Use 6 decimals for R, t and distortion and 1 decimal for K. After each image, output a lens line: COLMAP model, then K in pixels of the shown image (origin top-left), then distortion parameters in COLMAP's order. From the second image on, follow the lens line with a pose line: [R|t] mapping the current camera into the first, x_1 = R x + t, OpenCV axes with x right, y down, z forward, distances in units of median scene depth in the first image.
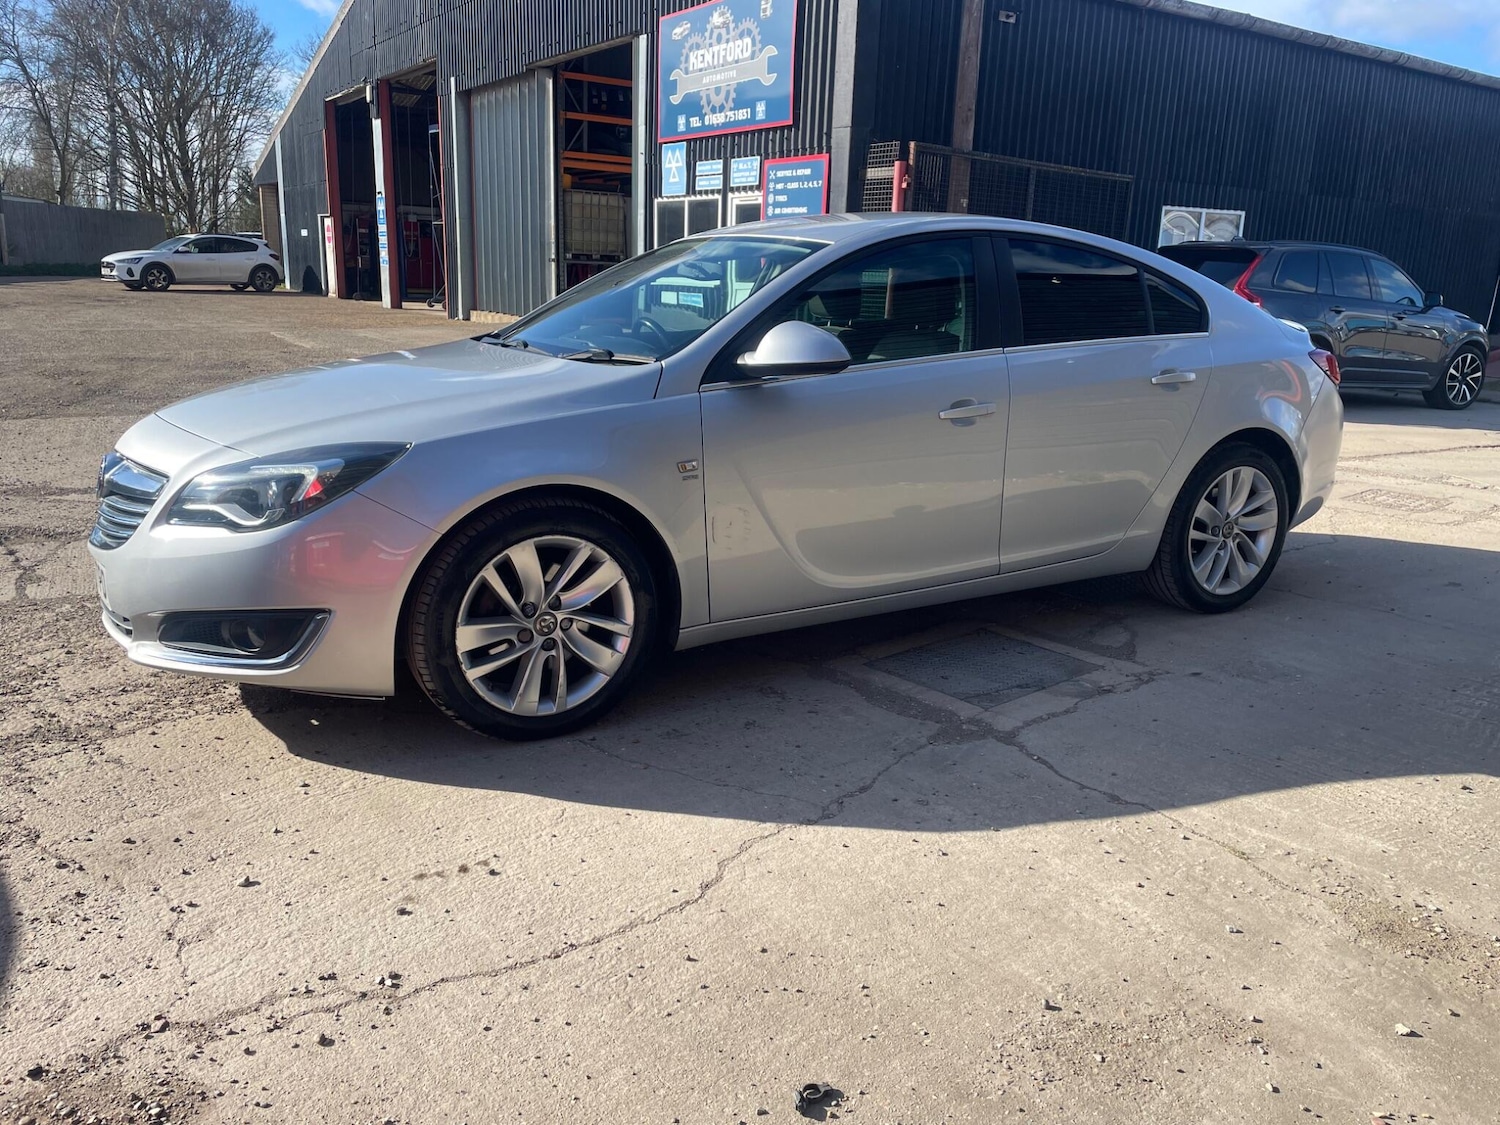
lens RADIAL K [[1110.5, 0, 731.2], [0, 1110.5, 557.3], [0, 0, 1]] dist [0.095595, -0.118329]
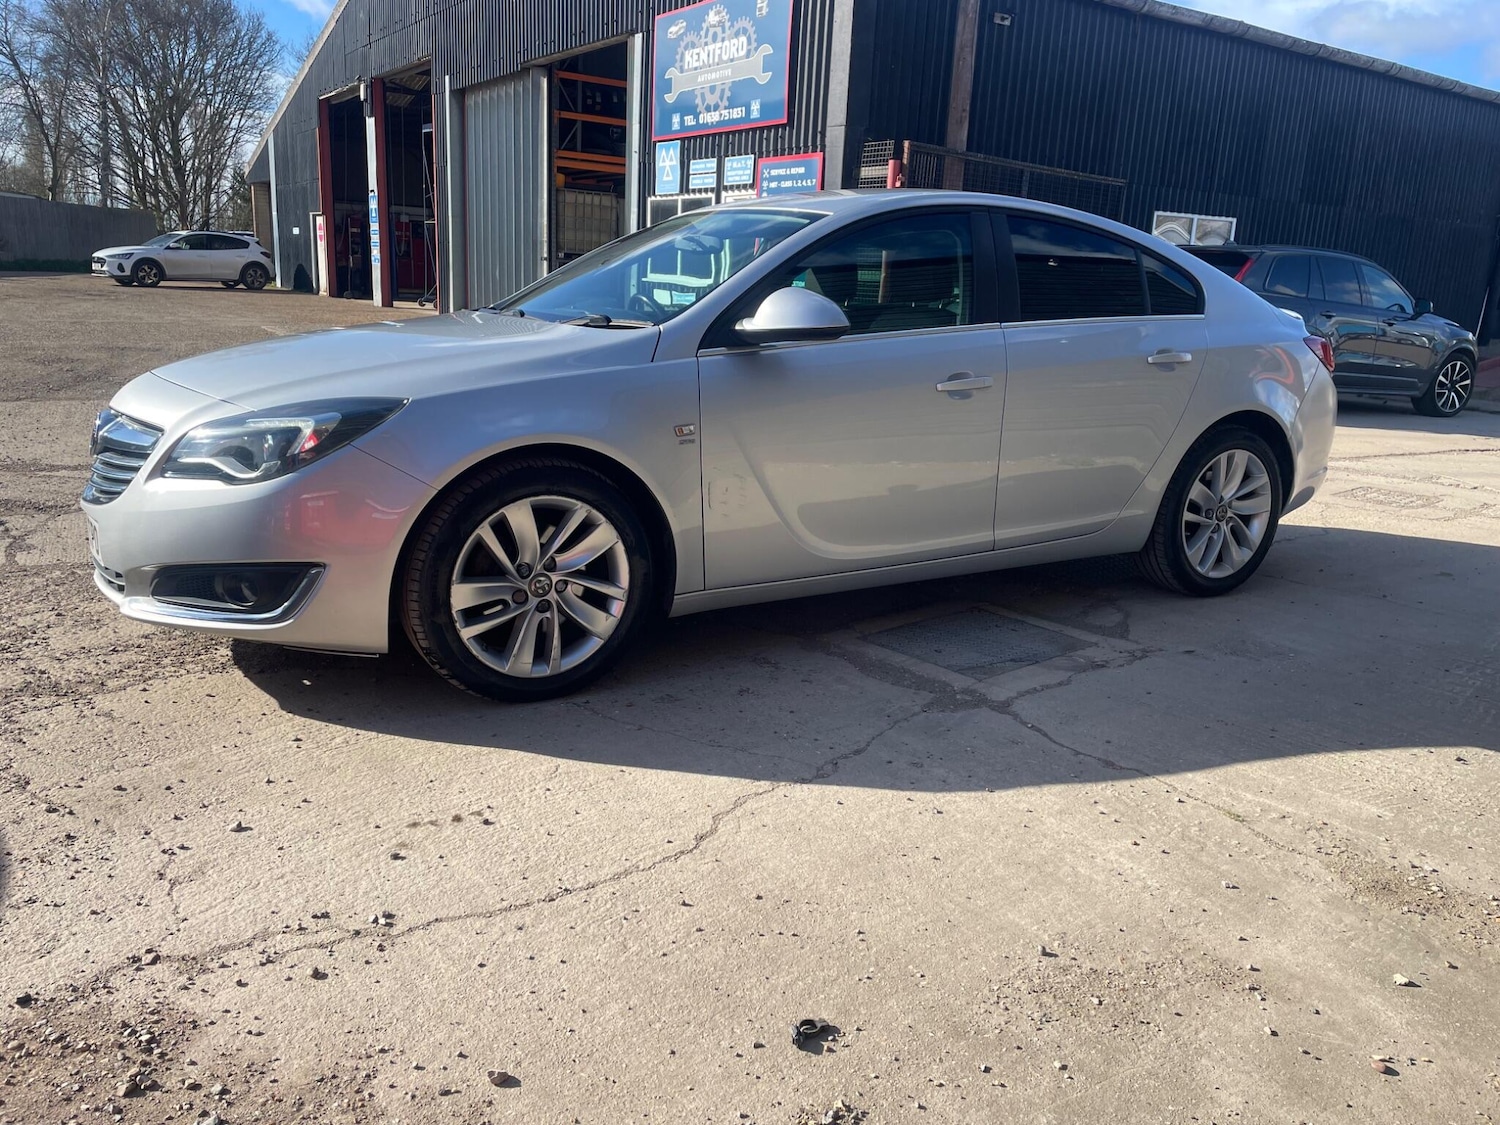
lens RADIAL K [[1110.3, 0, 722.9], [0, 1110.3, 558.7], [0, 0, 1]] dist [0.097433, -0.121157]
pose [[0.999909, 0.012751, 0.004385, -0.007616], [-0.012724, 0.999901, -0.006020, 0.038313], [-0.004462, 0.005964, 0.999972, 0.002610]]
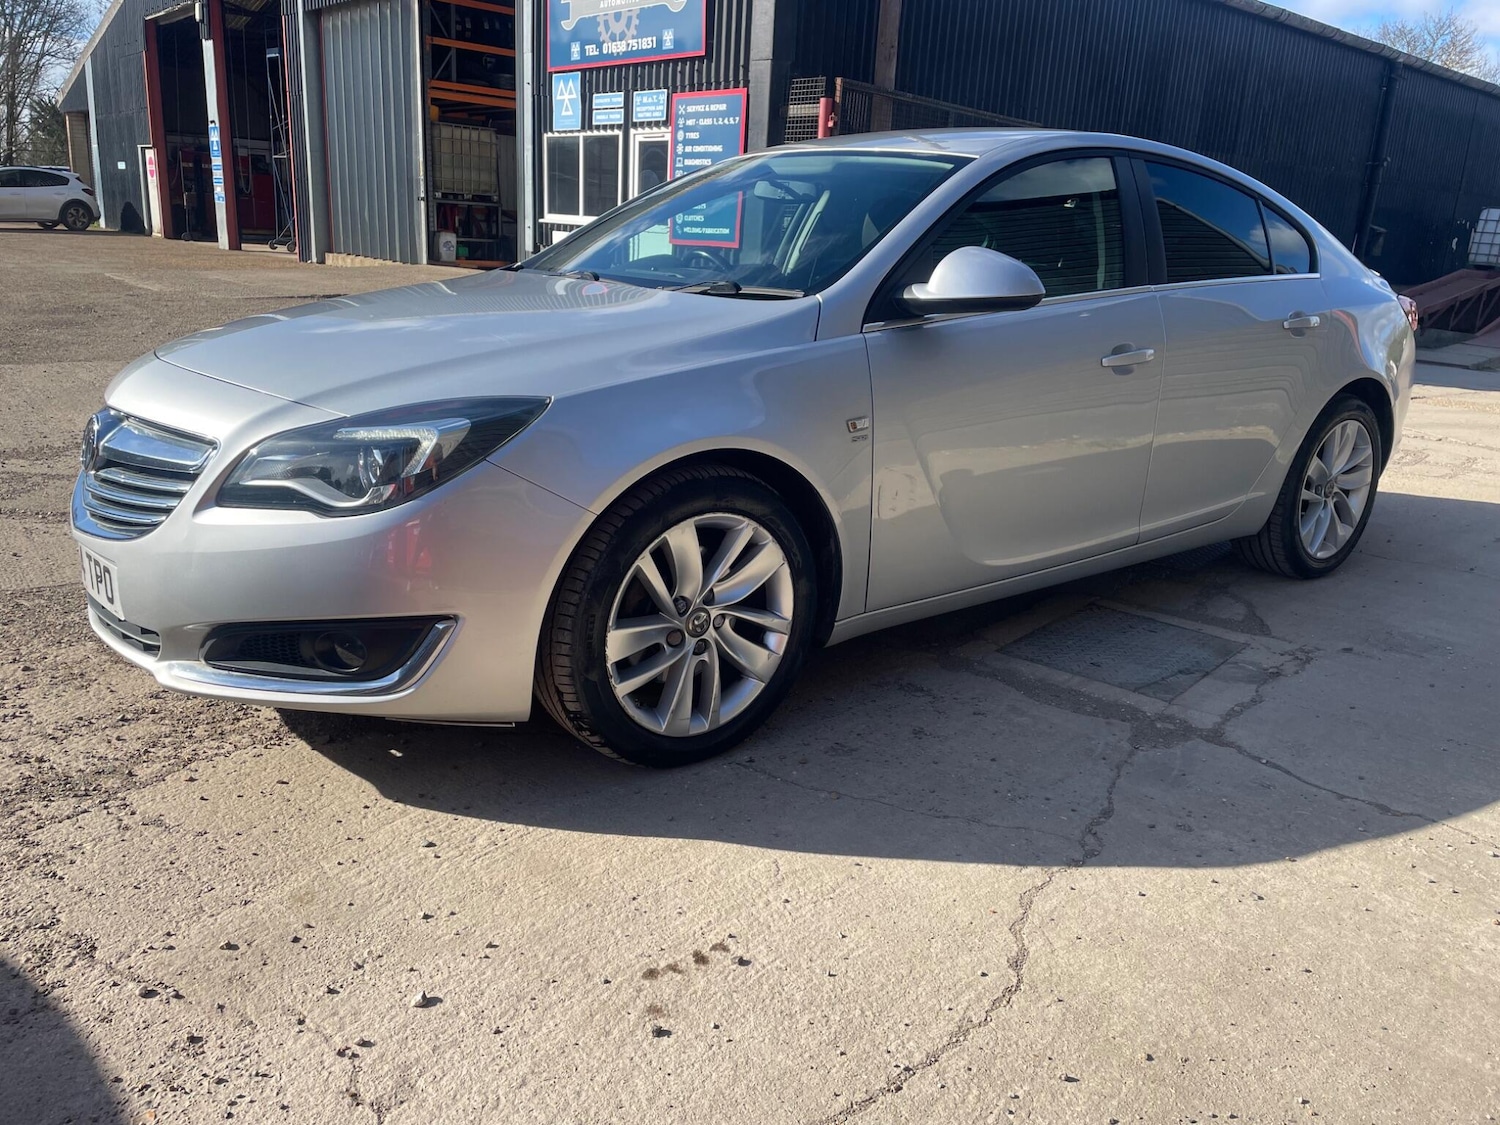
lens RADIAL K [[1110.3, 0, 722.9], [0, 1110.3, 558.7], [0, 0, 1]] dist [0.097433, -0.121157]
pose [[0.991109, -0.021165, 0.131357, -0.242280], [0.015762, 0.998992, 0.042039, -0.018896], [-0.132114, -0.039594, 0.990443, 0.194388]]
